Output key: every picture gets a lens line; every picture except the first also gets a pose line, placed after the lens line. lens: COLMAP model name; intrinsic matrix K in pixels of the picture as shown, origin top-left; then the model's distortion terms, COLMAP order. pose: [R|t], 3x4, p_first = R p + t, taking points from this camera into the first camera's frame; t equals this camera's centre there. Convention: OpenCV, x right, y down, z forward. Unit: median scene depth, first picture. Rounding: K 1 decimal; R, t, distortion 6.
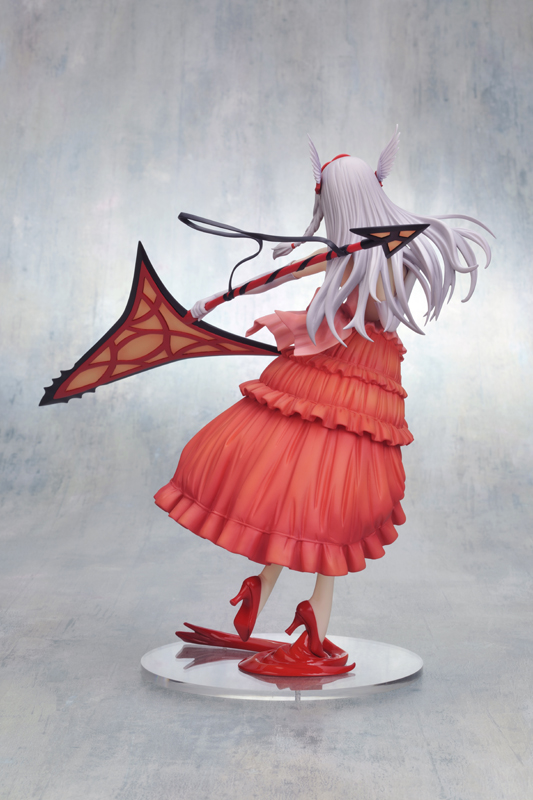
lens RADIAL K [[2137.1, 0, 266.5], [0, 2137.1, 400.0], [0, 0, 1]] dist [0.046582, -1.233946]
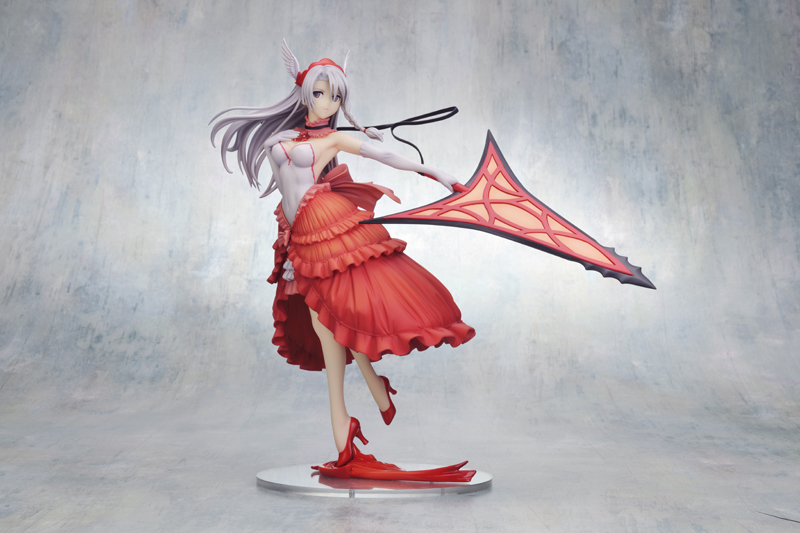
lens RADIAL K [[2146.9, 0, 406.0], [0, 2146.9, 250.6], [0, 0, 1]] dist [0.009425, -0.379543]
pose [[0.999957, 0.004876, 0.007923, 0.013172], [-0.004261, 0.997114, -0.075801, 0.050929], [-0.008270, 0.075764, 0.997091, -0.116637]]
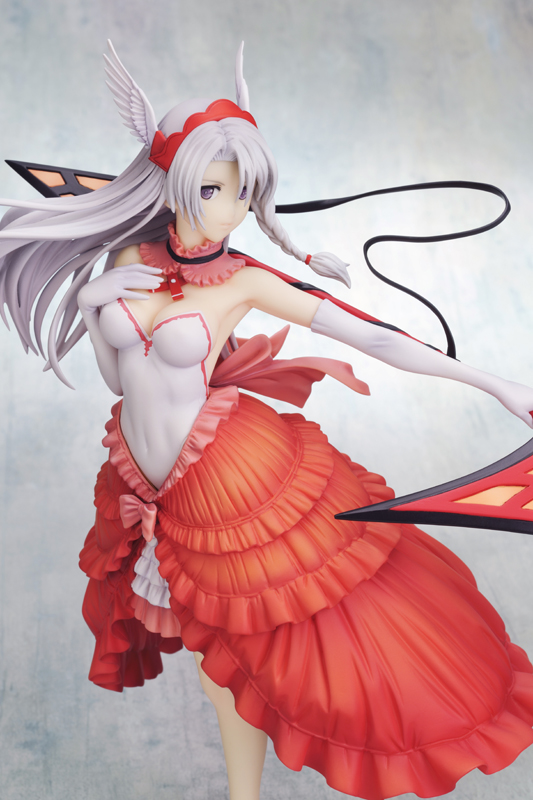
lens RADIAL K [[2137.1, 0, 266.5], [0, 2137.1, 400.0], [0, 0, 1]] dist [0.046582, -1.233946]
pose [[0.970624, -0.065424, 0.231535, -0.105803], [0.001780, 0.964247, 0.265000, -0.161463], [-0.240594, -0.256803, 0.936038, 0.438954]]
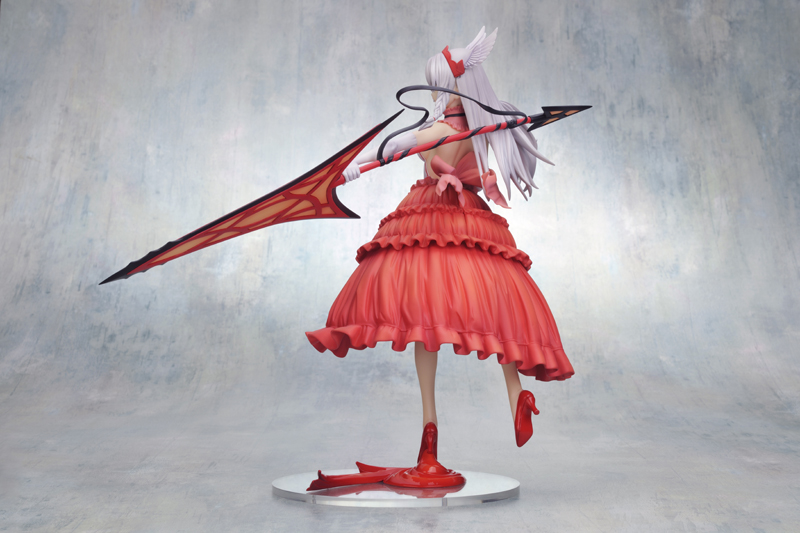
lens RADIAL K [[2137.4, 0, 400.0], [0, 2137.4, 266.5], [0, 0, 1]] dist [0.031951, -0.833855]
pose [[0.999875, -0.003441, 0.015419, -0.006138], [0.004443, 0.997845, -0.065461, 0.048375], [-0.015161, 0.065521, 0.997736, -0.088984]]
